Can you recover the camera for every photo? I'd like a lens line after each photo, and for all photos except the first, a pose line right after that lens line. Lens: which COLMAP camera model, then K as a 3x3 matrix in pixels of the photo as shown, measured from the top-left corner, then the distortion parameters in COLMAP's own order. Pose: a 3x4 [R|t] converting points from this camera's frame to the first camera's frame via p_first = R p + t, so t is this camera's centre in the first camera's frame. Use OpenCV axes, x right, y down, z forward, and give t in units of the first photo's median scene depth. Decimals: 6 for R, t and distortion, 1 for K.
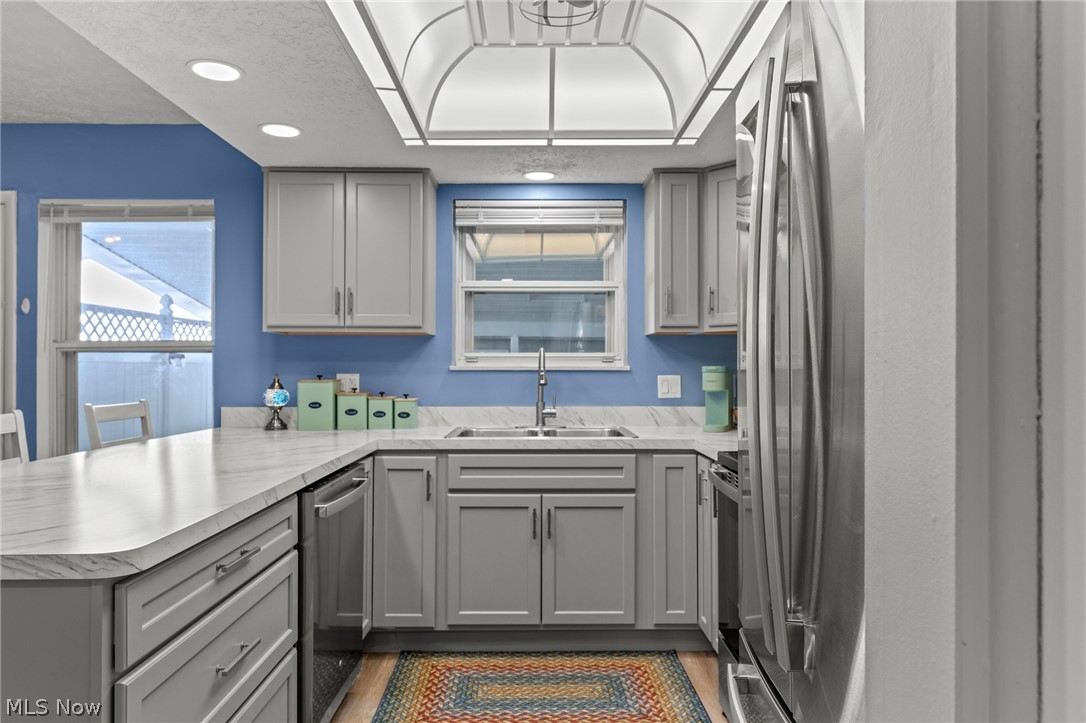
lens RADIAL K [[714.7, 0, 543.6], [0, 714.7, 362.6], [0, 0, 1]] dist [0.001083, -0.000255]
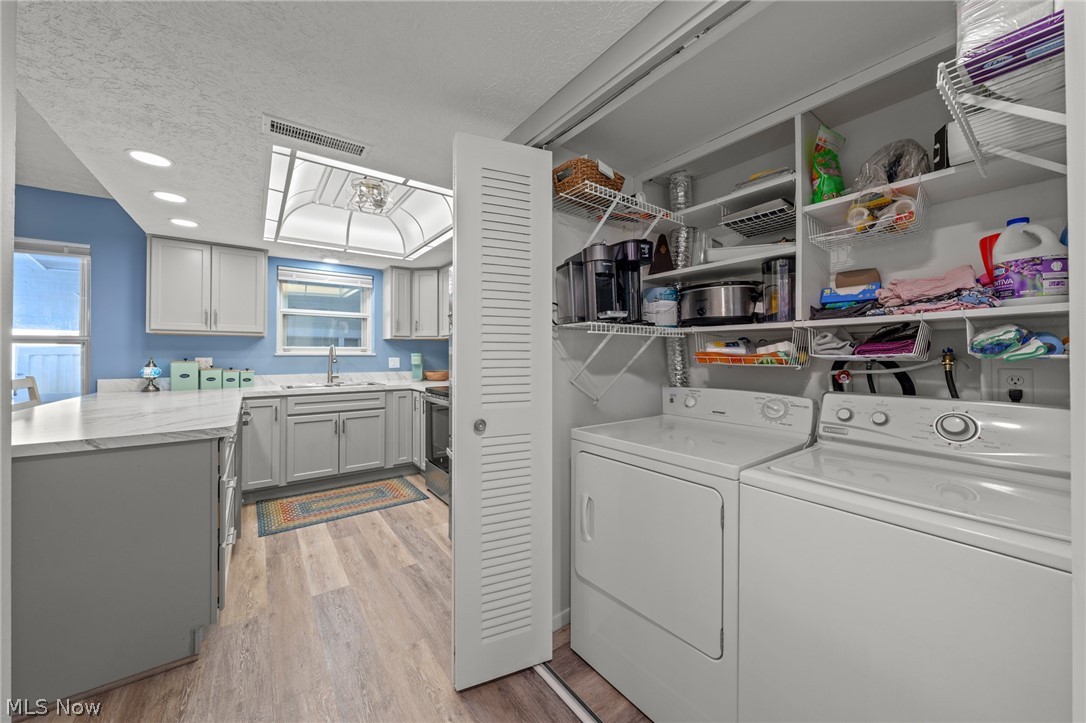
lens RADIAL K [[388.2, 0, 542.1], [0, 388.2, 352.2], [0, 0, 1]] dist [-0.002808, -0.000105]
pose [[0.810743, 0.003205, 0.585394, -0.171802], [-0.004453, 0.999990, 0.000692, -0.001811], [-0.585385, -0.003168, 0.810749, -0.268576]]
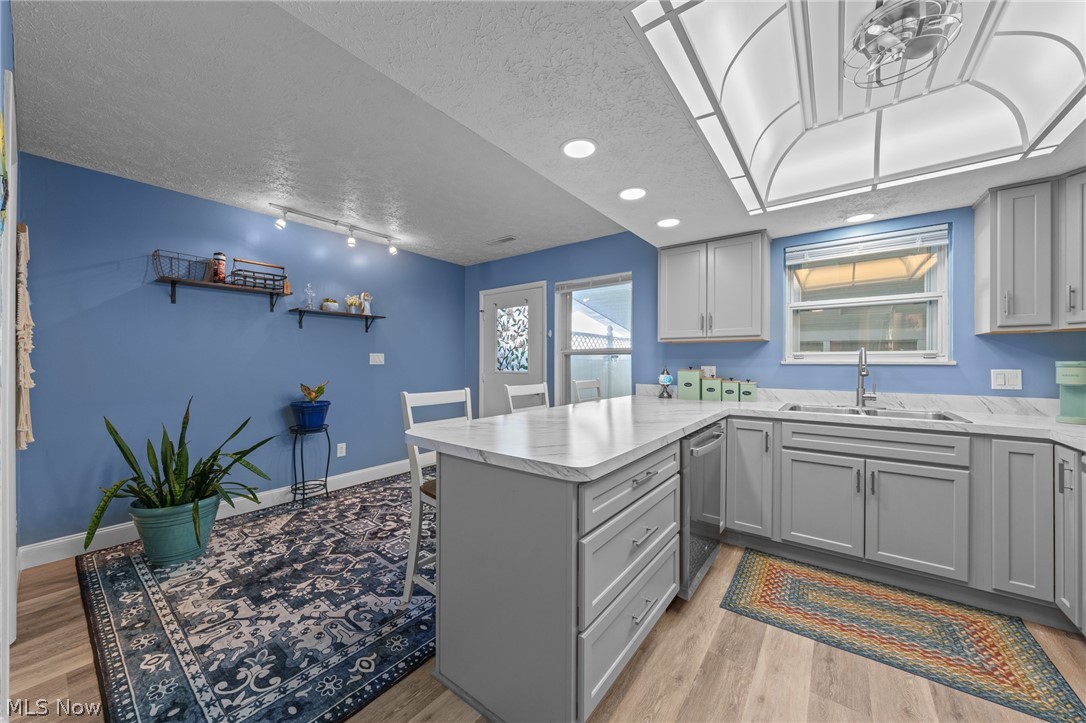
lens RADIAL K [[391.9, 0, 541.6], [0, 391.9, 362.6], [0, 0, 1]] dist [-0.001961, 0.000134]
pose [[0.789994, 0.001066, -0.613114, -0.028445], [0.003166, 0.999978, 0.005818, 0.001184], [0.613106, -0.006537, 0.789973, 0.064875]]
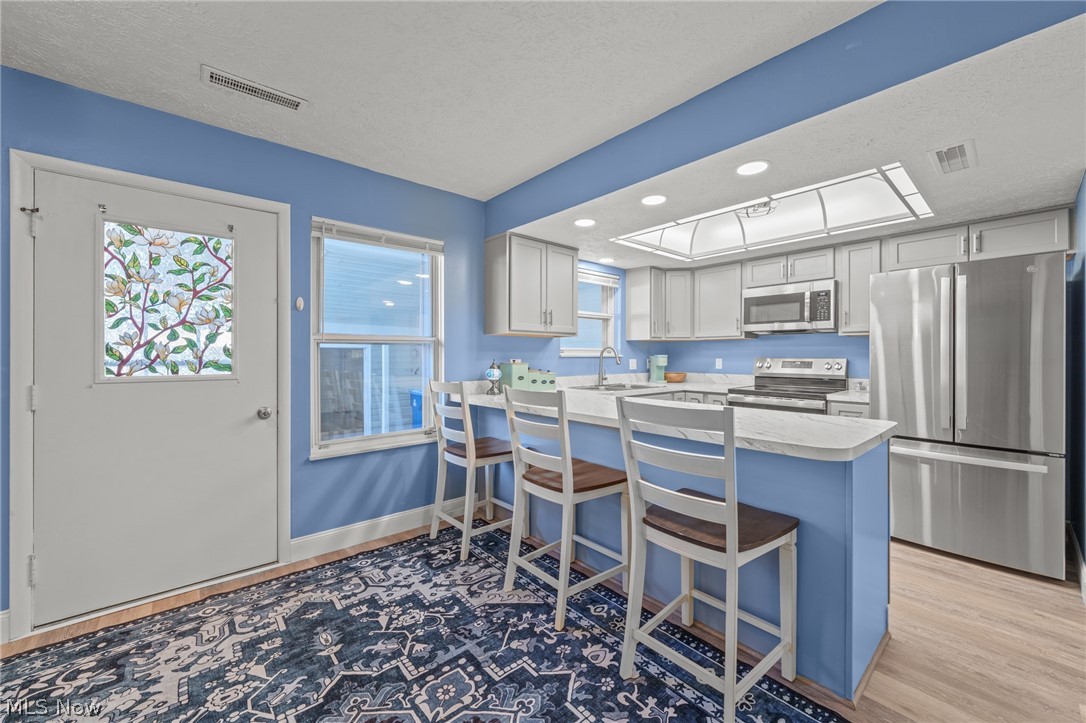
lens RADIAL K [[417.0, 0, 543.0], [0, 417.0, 361.5], [0, 0, 1]] dist [0.000437, 0.000167]
pose [[0.766097, -0.008900, 0.642663, -0.932383], [-0.008126, 0.999690, 0.023532, -0.002507], [-0.642673, -0.023250, 0.765788, 0.220894]]
